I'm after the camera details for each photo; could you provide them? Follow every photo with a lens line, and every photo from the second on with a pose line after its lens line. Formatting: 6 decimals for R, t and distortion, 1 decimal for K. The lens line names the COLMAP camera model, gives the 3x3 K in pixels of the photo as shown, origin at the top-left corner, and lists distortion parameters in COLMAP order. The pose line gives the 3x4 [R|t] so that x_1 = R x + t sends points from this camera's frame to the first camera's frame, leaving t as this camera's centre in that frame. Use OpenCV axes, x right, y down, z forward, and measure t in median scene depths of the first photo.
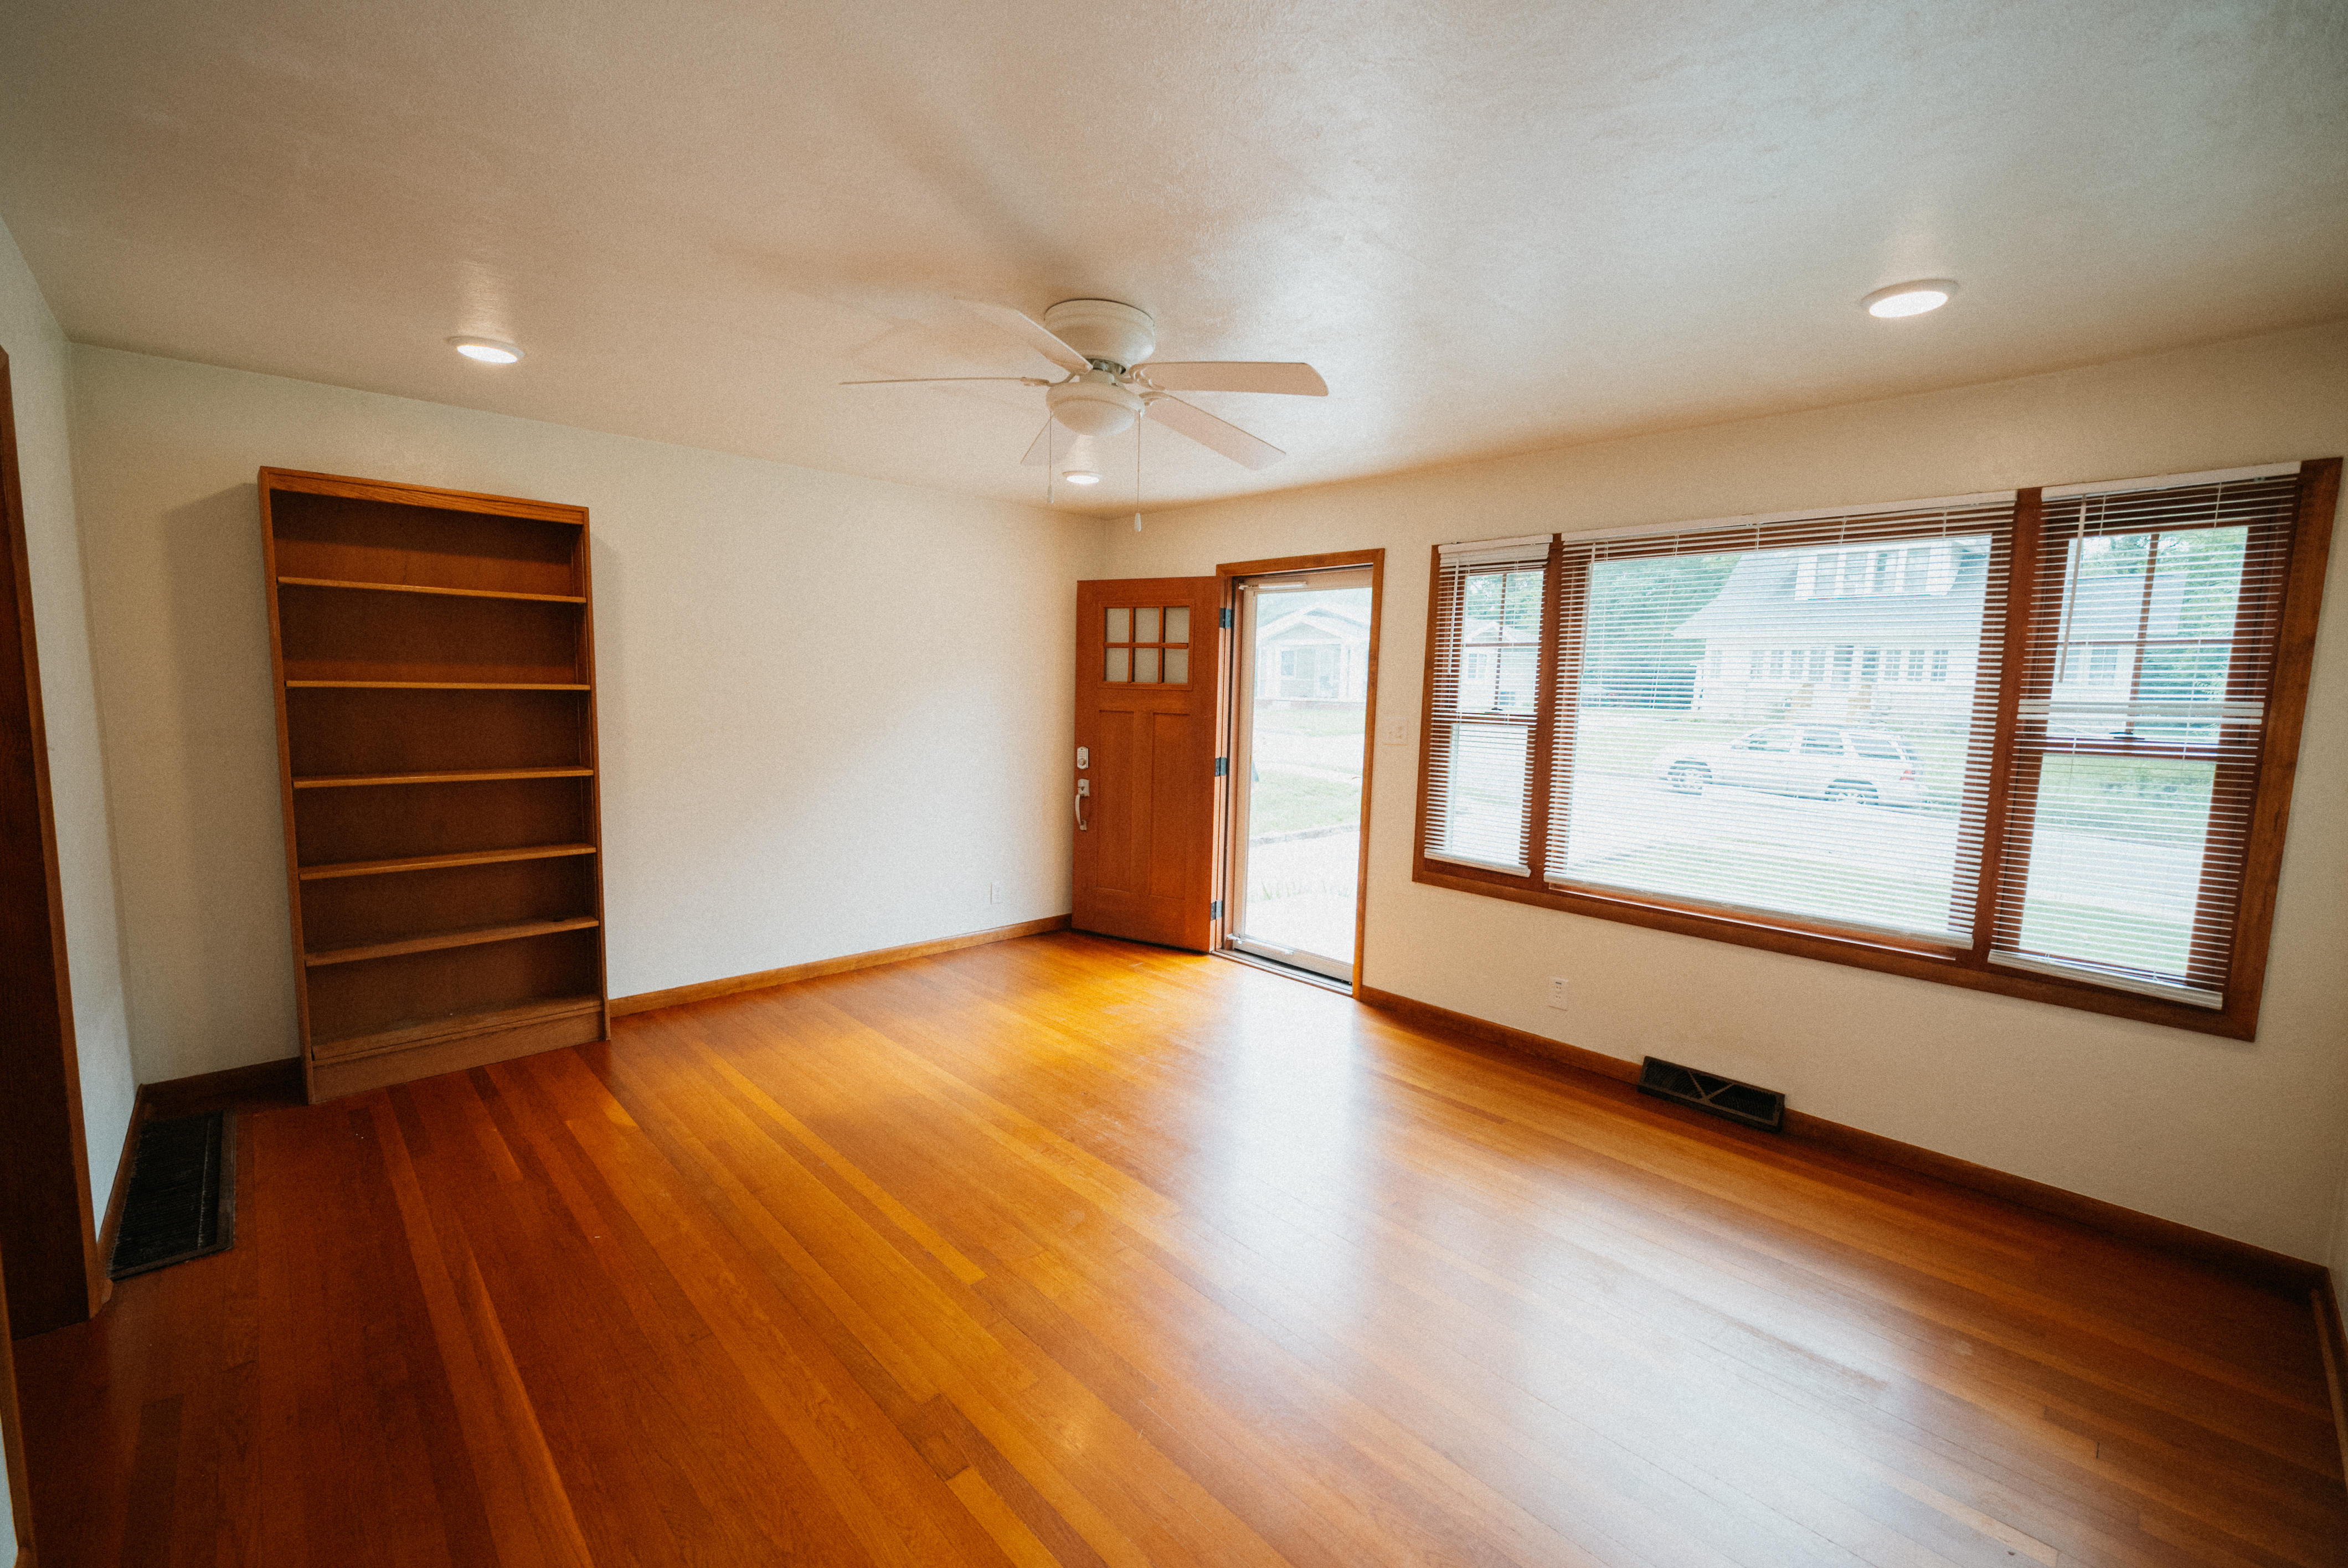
lens RADIAL K [[969.0, 0, 1174.0], [0, 969.0, 784.0], [0, 0, 1]] dist [0.026551, -0.021655]
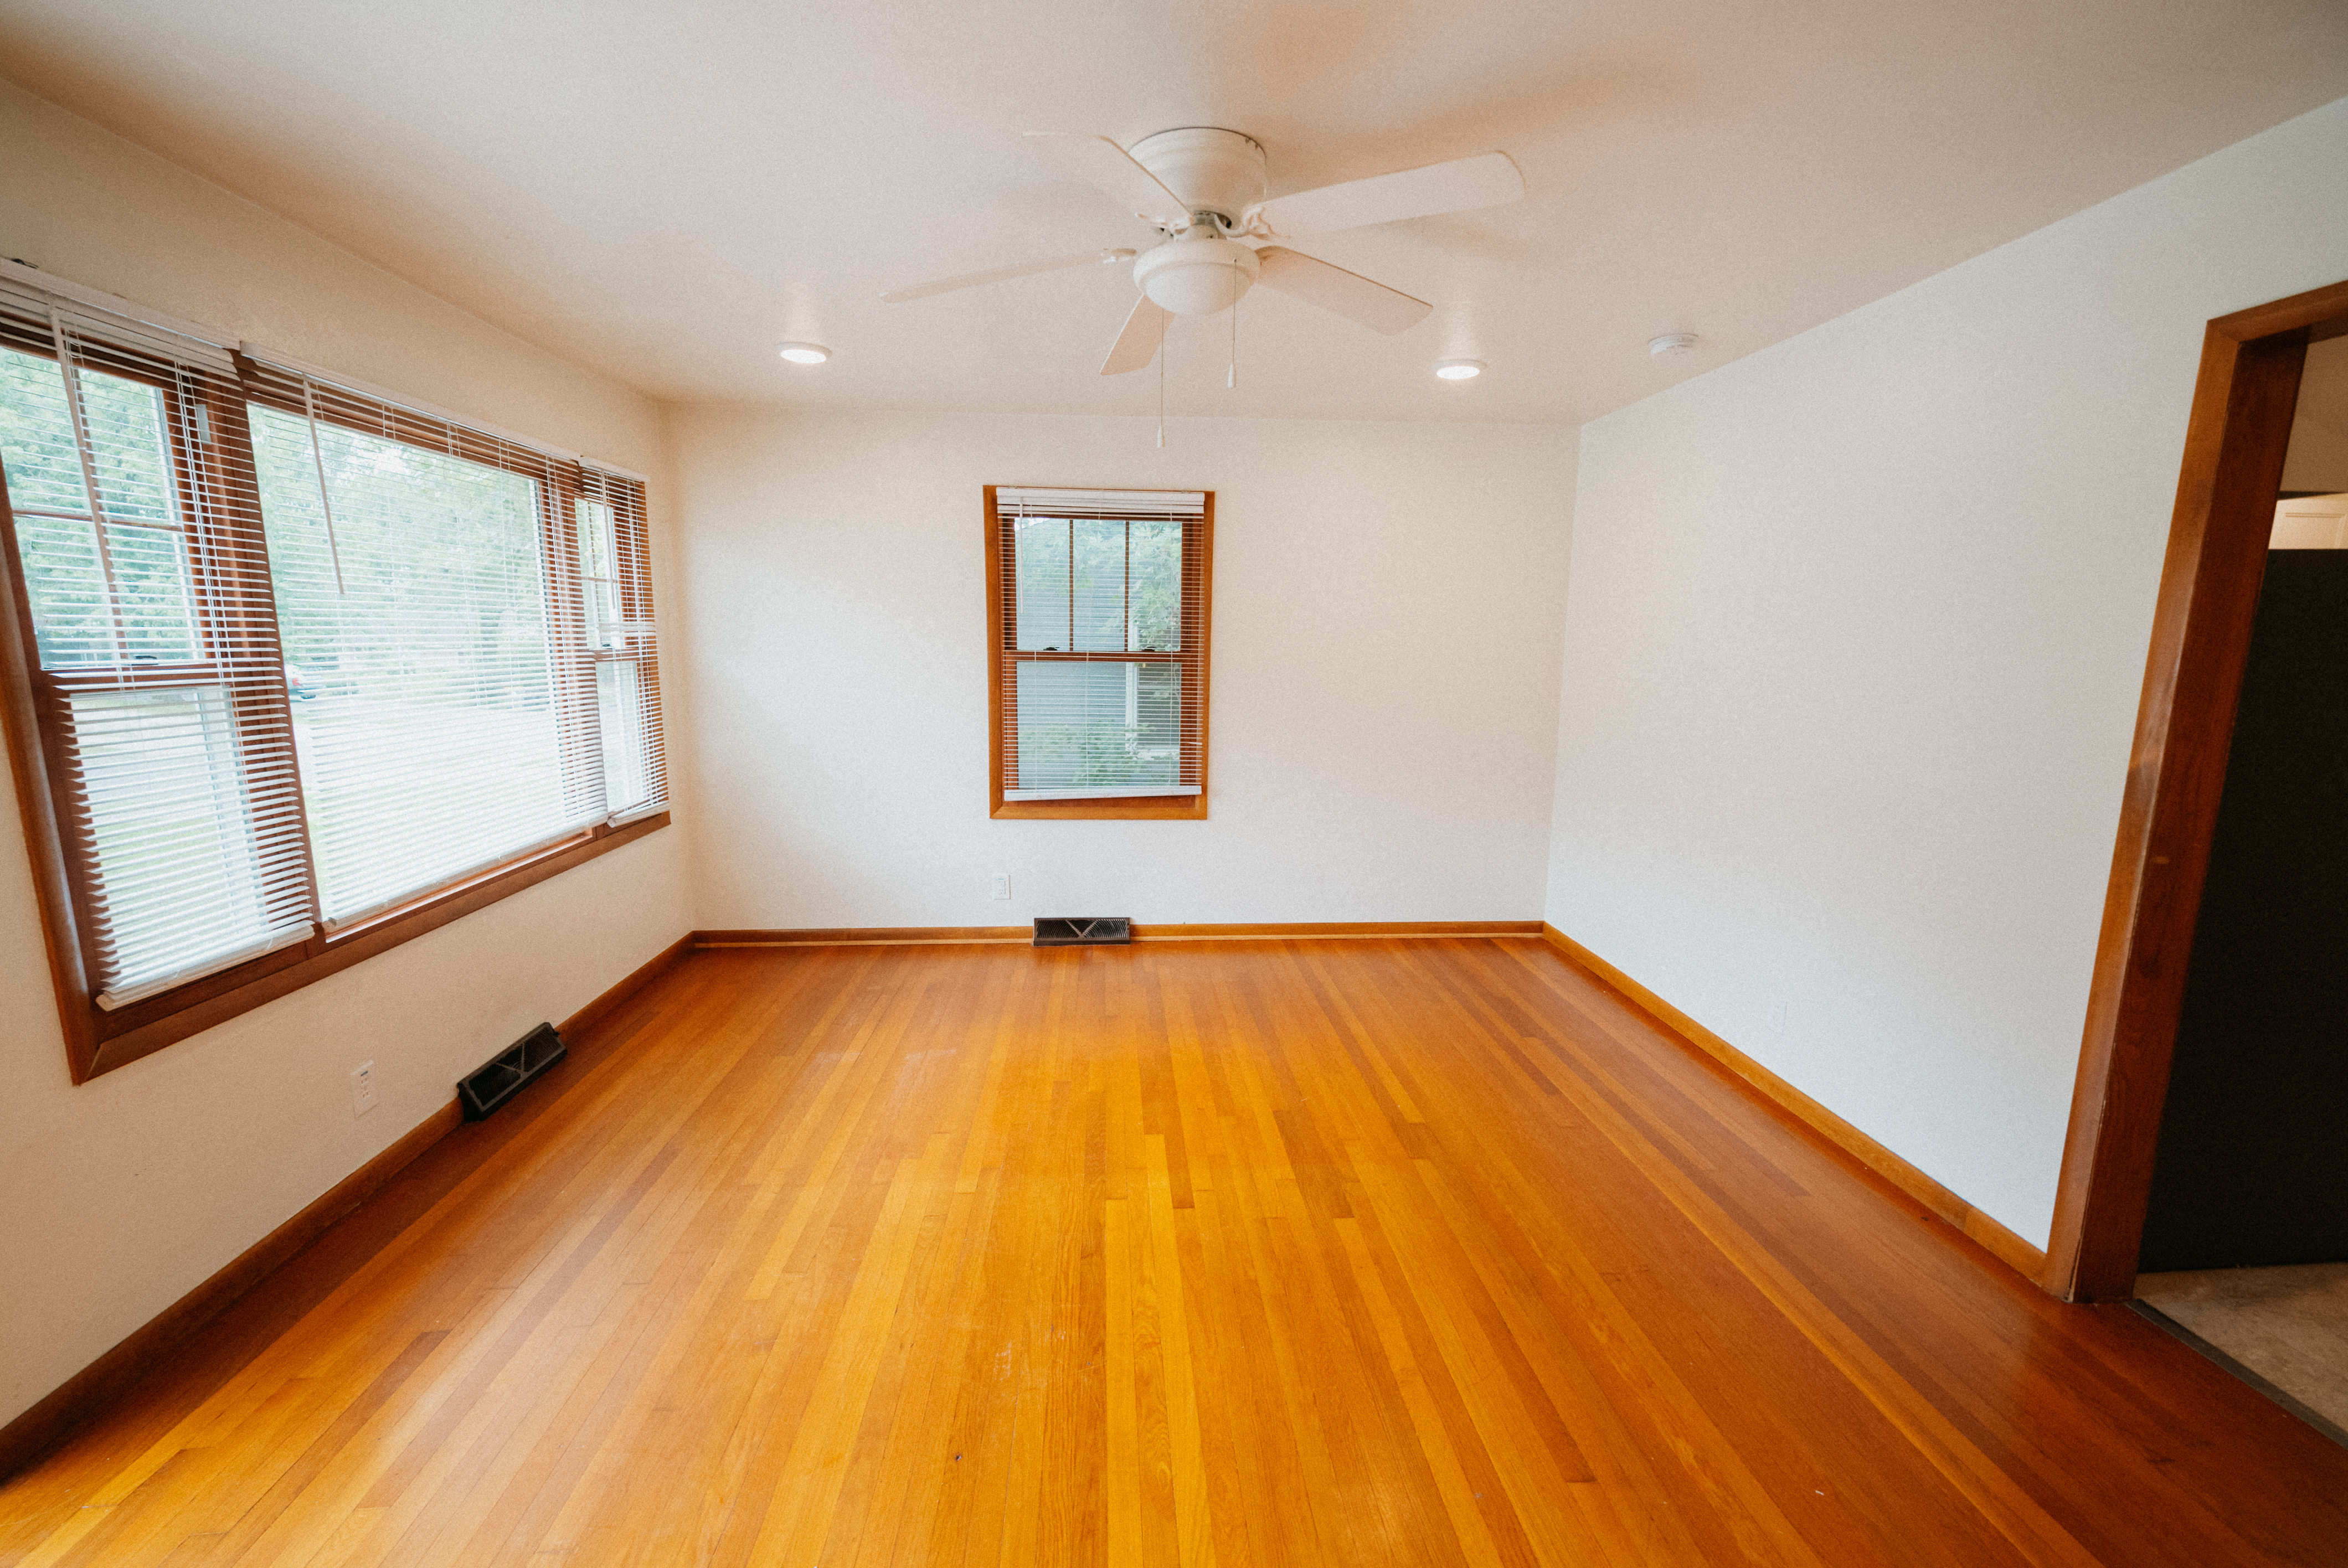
lens RADIAL K [[971.2, 0, 1166.1], [0, 971.2, 786.5], [0, 0, 1]] dist [0.000359, -0.000747]
pose [[-0.767963, -0.128950, 0.627379, -0.413952], [0.041812, 0.967341, 0.250006, -0.125669], [-0.639128, 0.218228, -0.737491, 1.141917]]
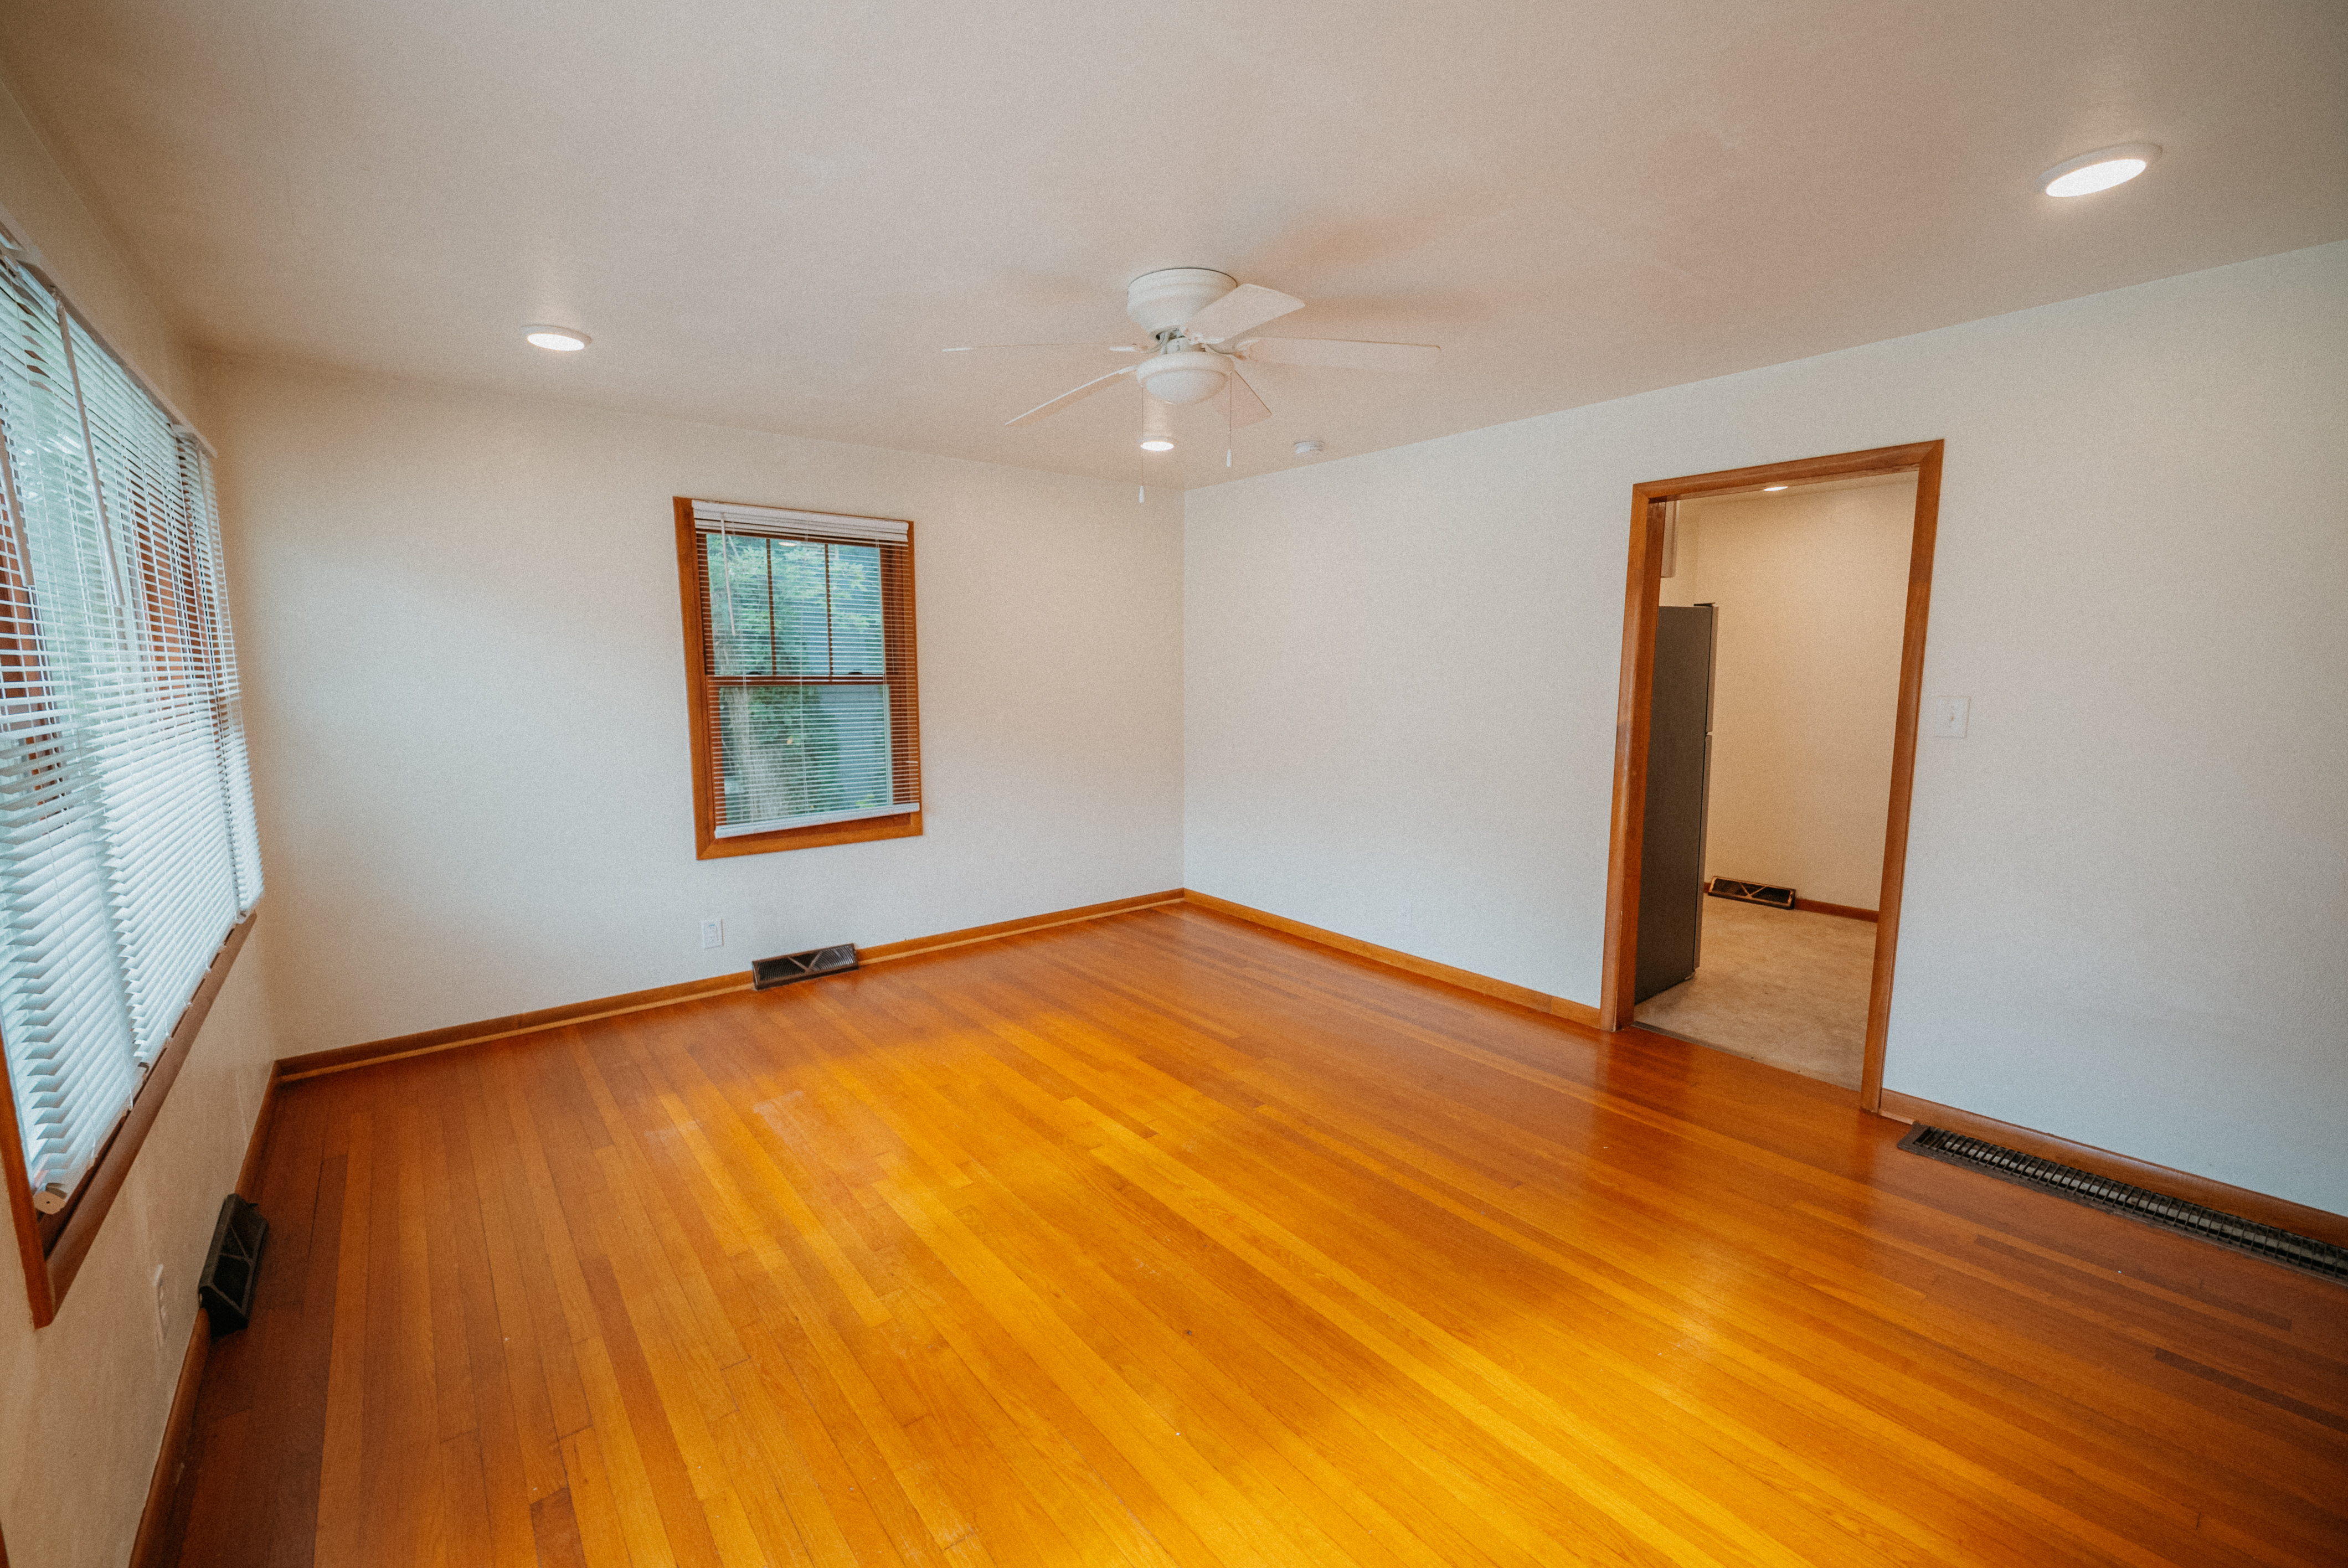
lens RADIAL K [[969.0, 0, 1174.0], [0, 969.0, 784.0], [0, 0, 1]] dist [0.026551, -0.021655]
pose [[-0.996533, -0.032827, 0.076444, -0.111058], [-0.014168, 0.972403, 0.232879, -0.142843], [-0.081979, 0.230988, -0.969497, 1.407151]]
